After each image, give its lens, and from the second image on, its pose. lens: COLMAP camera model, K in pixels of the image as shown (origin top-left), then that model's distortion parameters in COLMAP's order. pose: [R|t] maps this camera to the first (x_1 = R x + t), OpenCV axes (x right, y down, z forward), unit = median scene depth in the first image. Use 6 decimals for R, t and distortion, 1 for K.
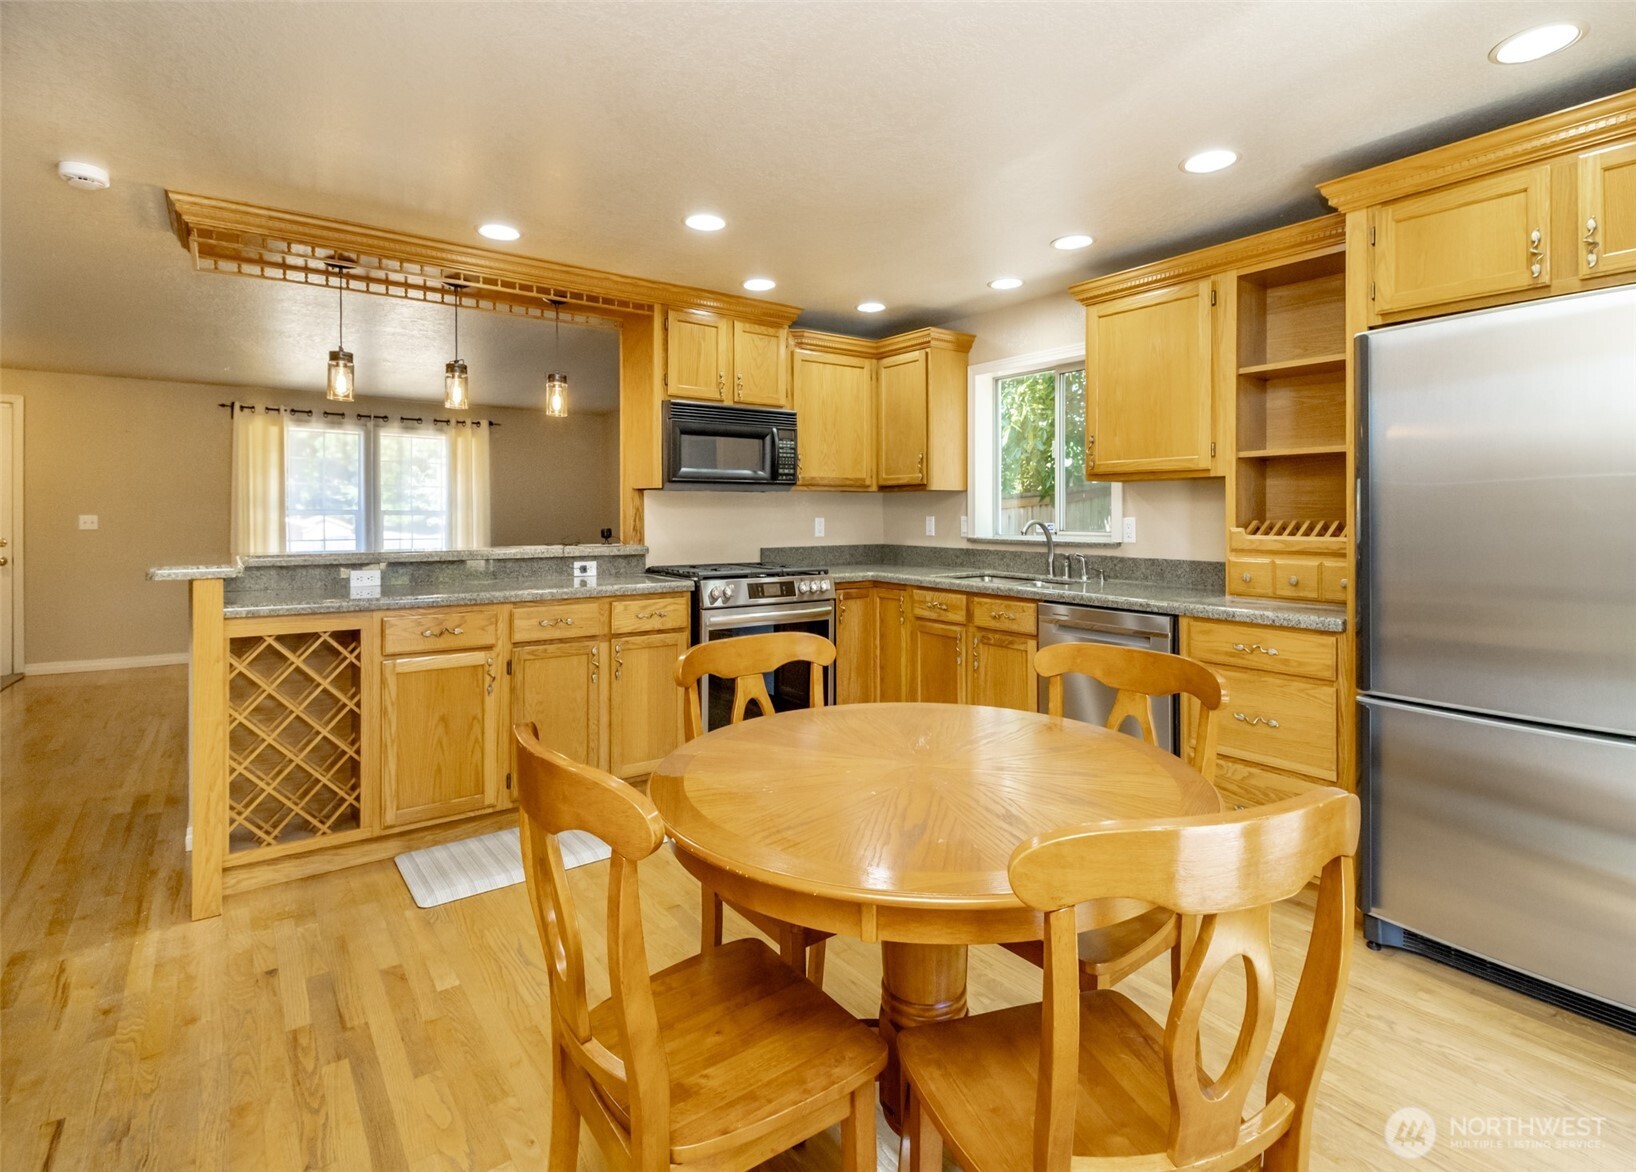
lens RADIAL K [[782.9, 0, 822.7], [0, 782.9, 510.4], [0, 0, 1]] dist [0.001484, -0.009543]
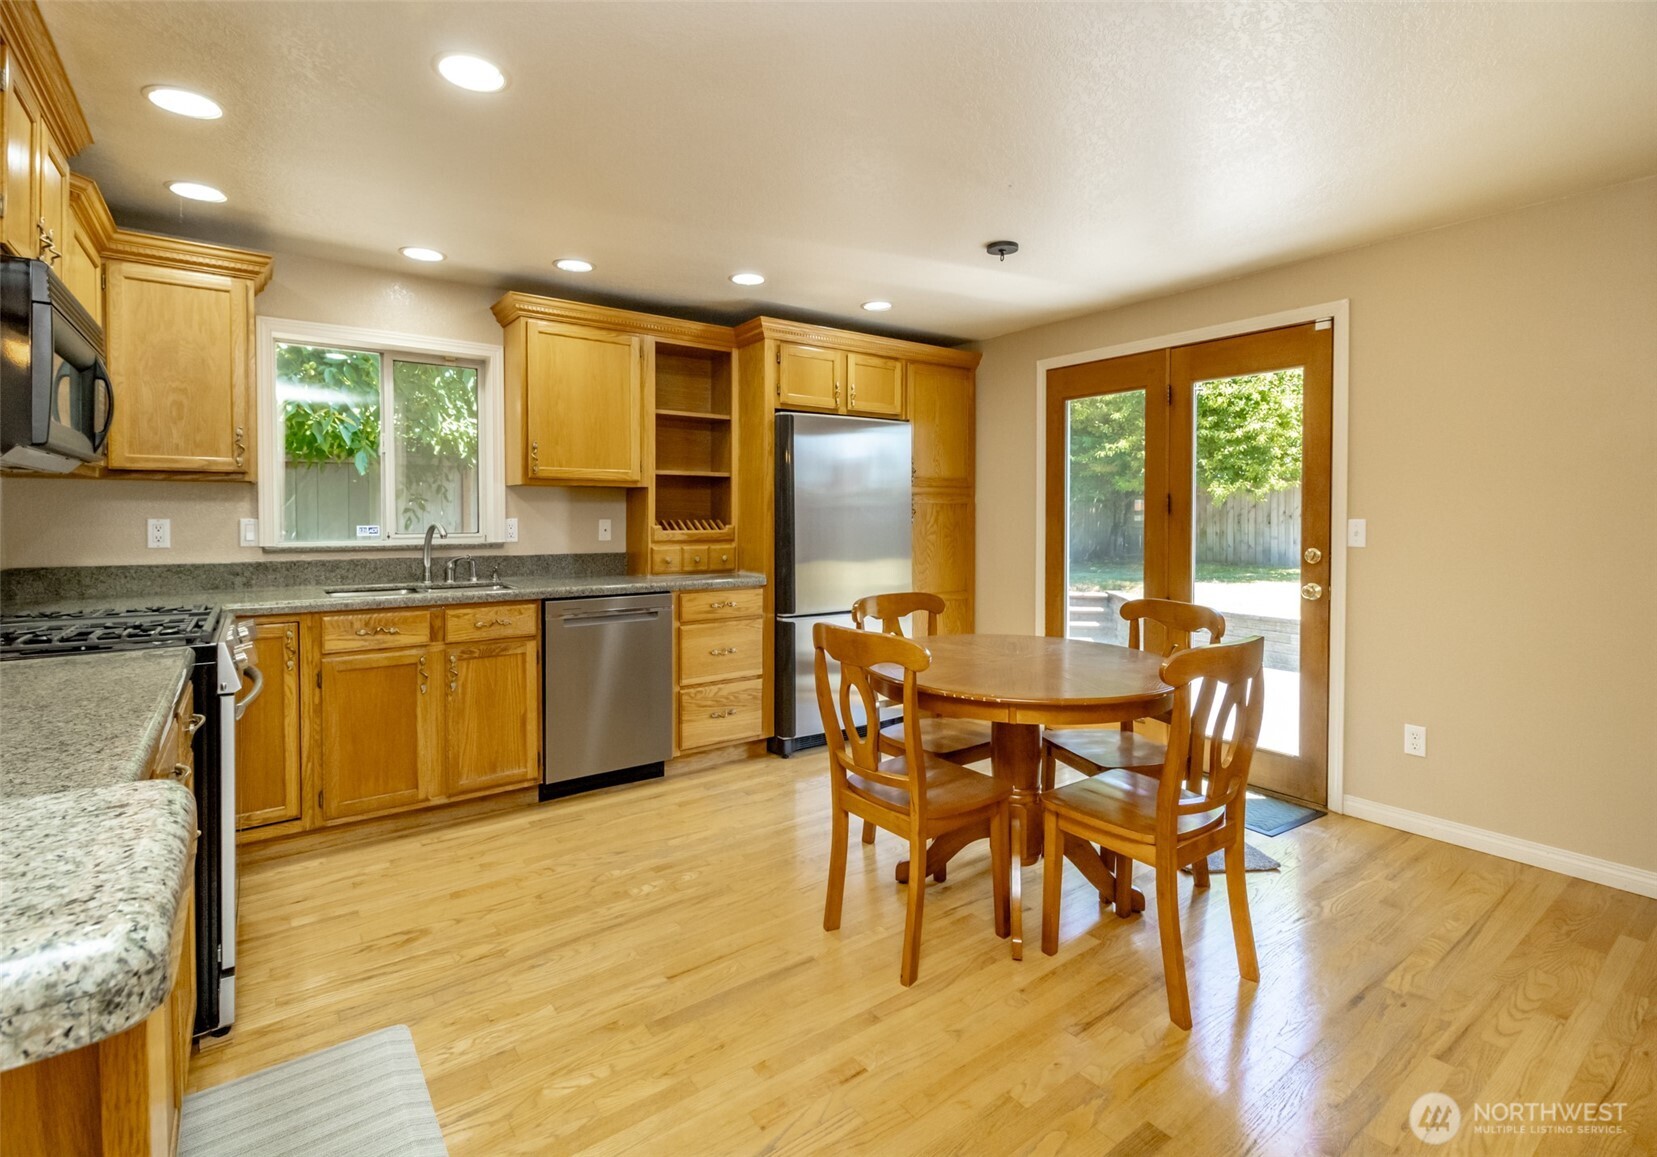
lens RADIAL K [[754.2, 0, 829.5], [0, 754.2, 523.8], [0, 0, 1]] dist [0.001757, -0.000546]
pose [[0.015281, -0.014997, 0.999771, -0.604910], [-0.006580, 0.999864, 0.015099, -0.001989], [-0.999862, -0.006809, 0.015180, 0.521702]]
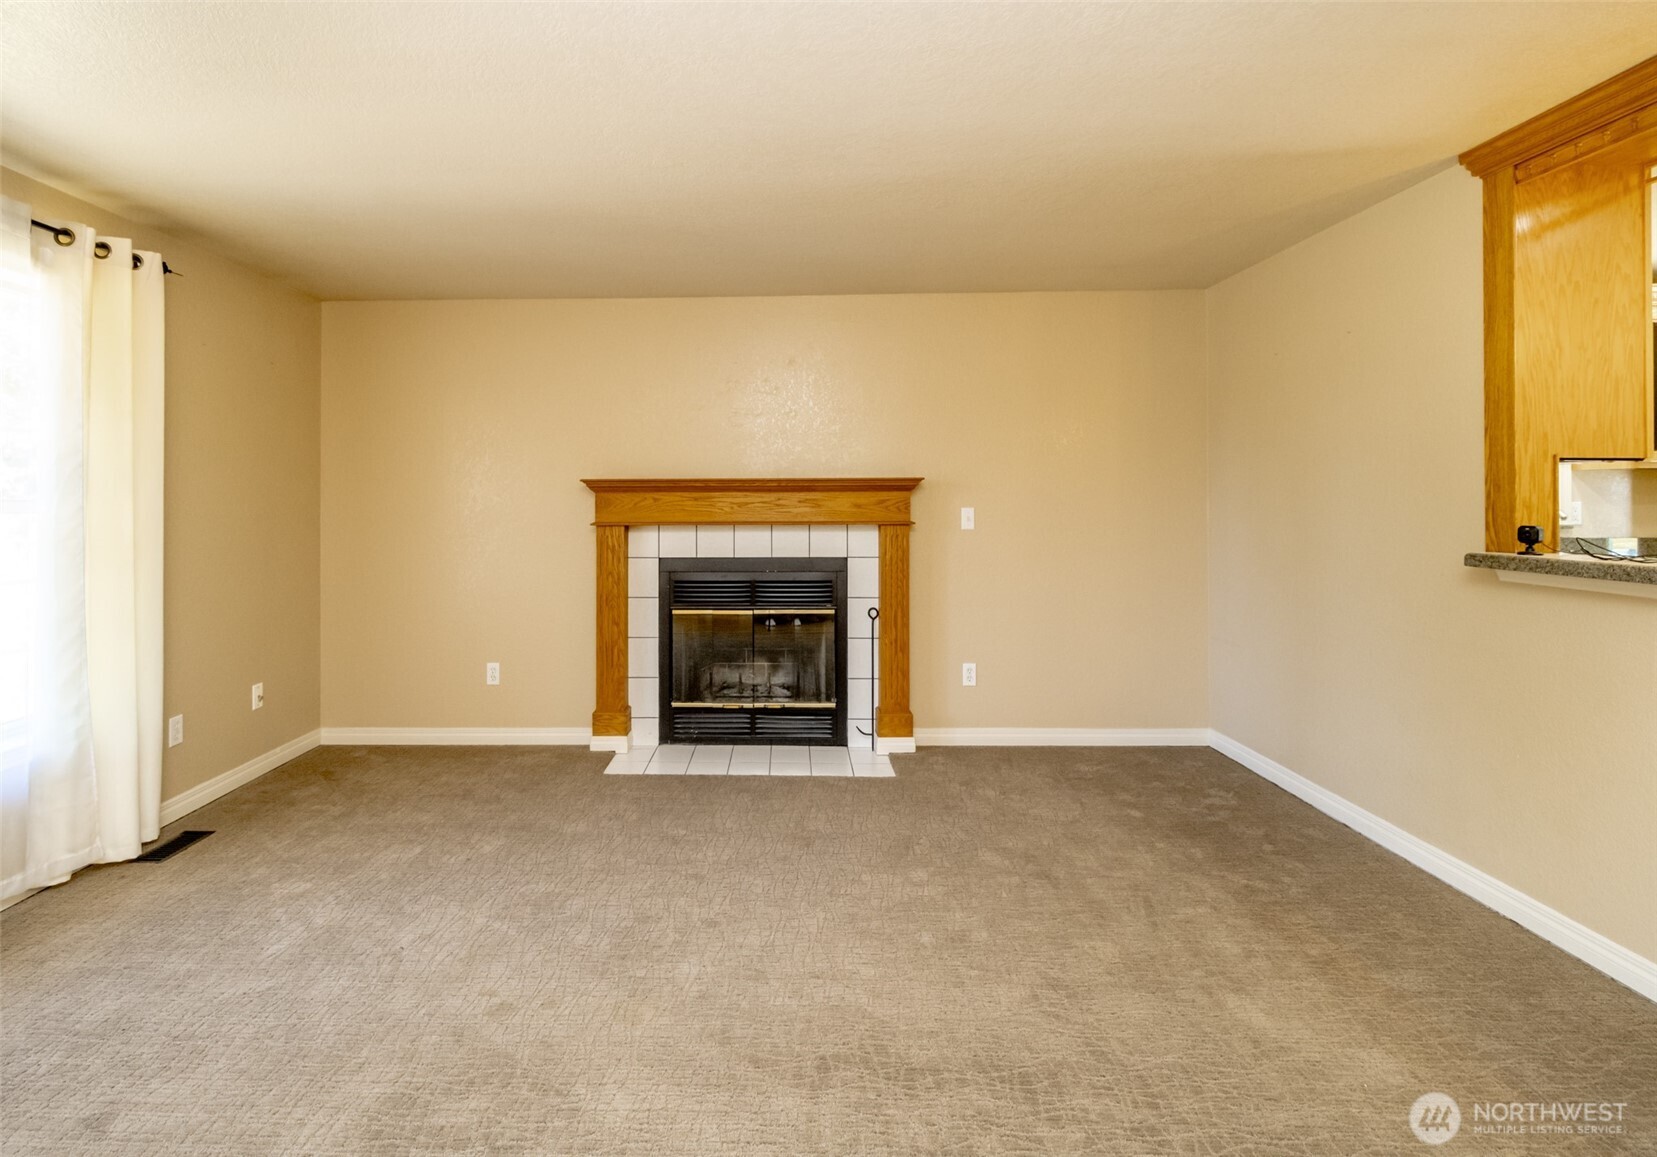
lens RADIAL K [[765.5, 0, 767.6], [0, 765.5, 497.5], [0, 0, 1]] dist [0.002051, -0.000348]
pose [[0.625678, -0.000329, 0.780081, -1.132865], [0.001714, 0.999998, -0.000953, 0.001431], [-0.780079, 0.001933, 0.625677, 1.157695]]
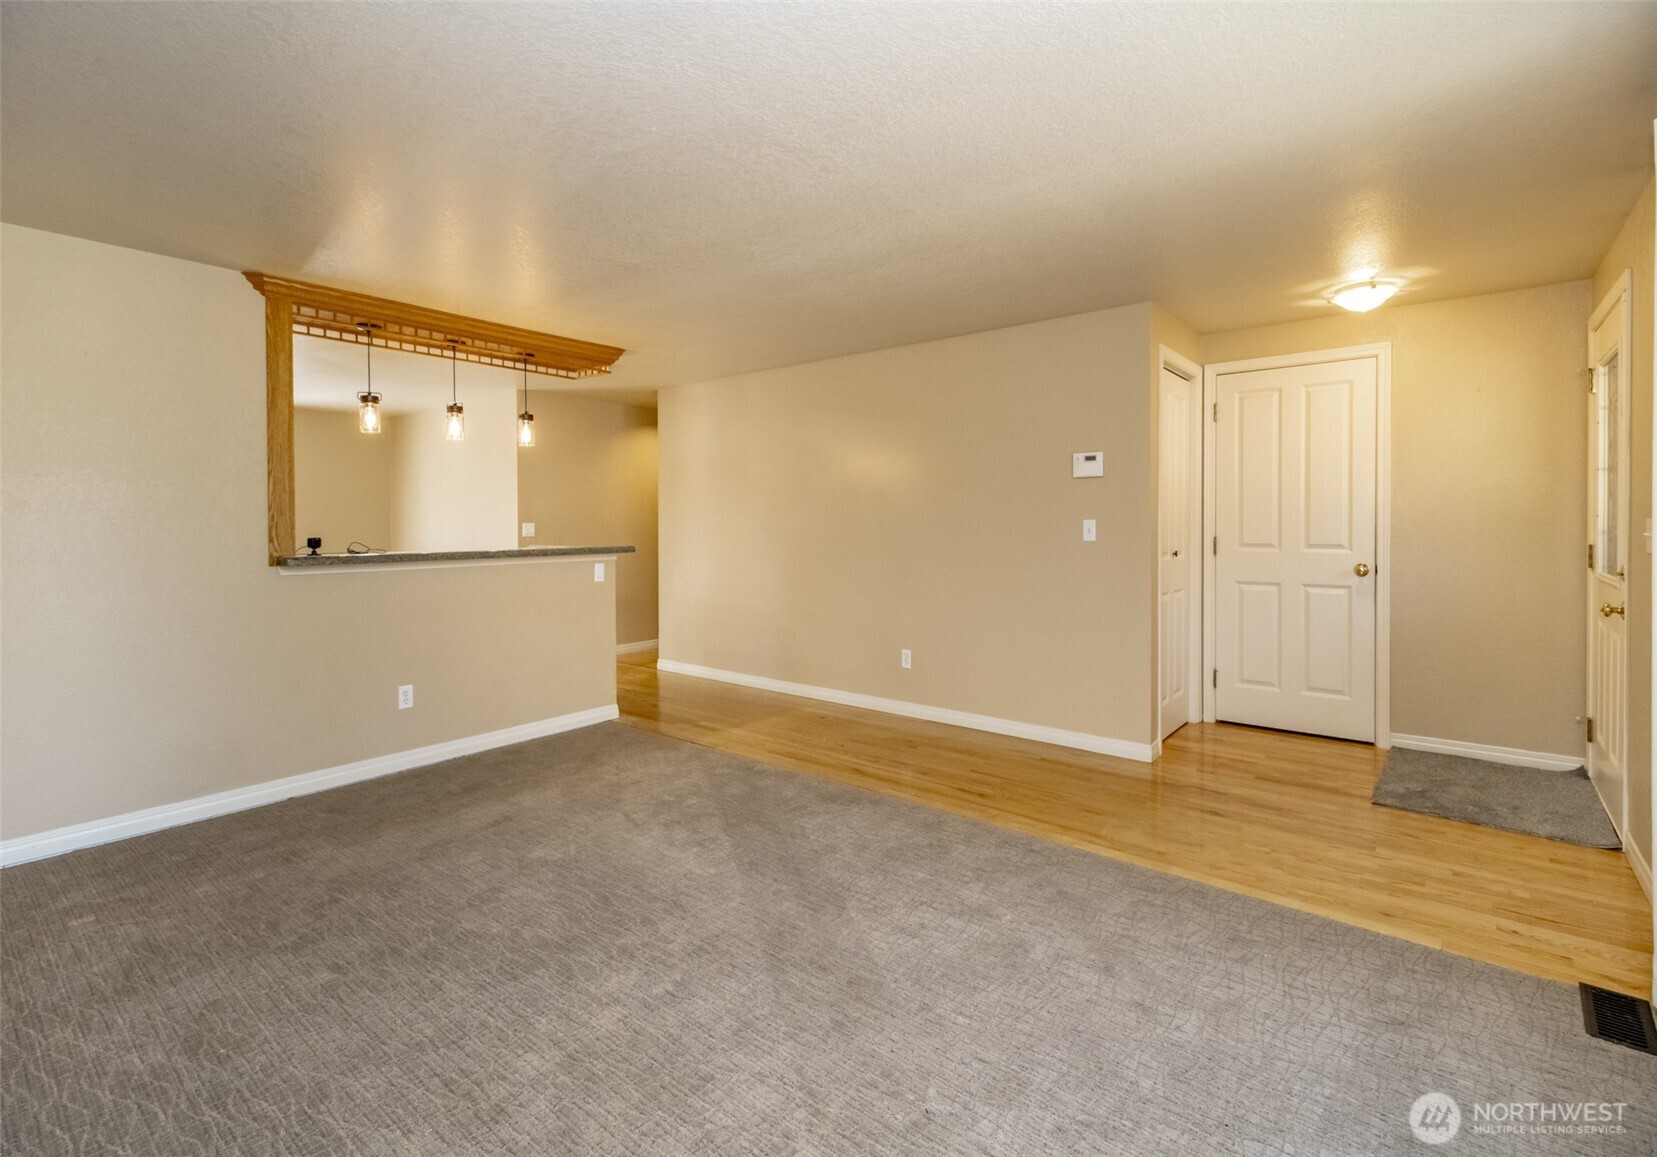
lens RADIAL K [[761.7, 0, 836.5], [0, 761.7, 530.9], [0, 0, 1]] dist [0.002681, 0.000161]
pose [[-0.972140, 0.006323, -0.234317, -0.706993], [0.004284, 0.999948, 0.009211, 0.010401], [0.234363, 0.007951, -0.972117, 2.149471]]
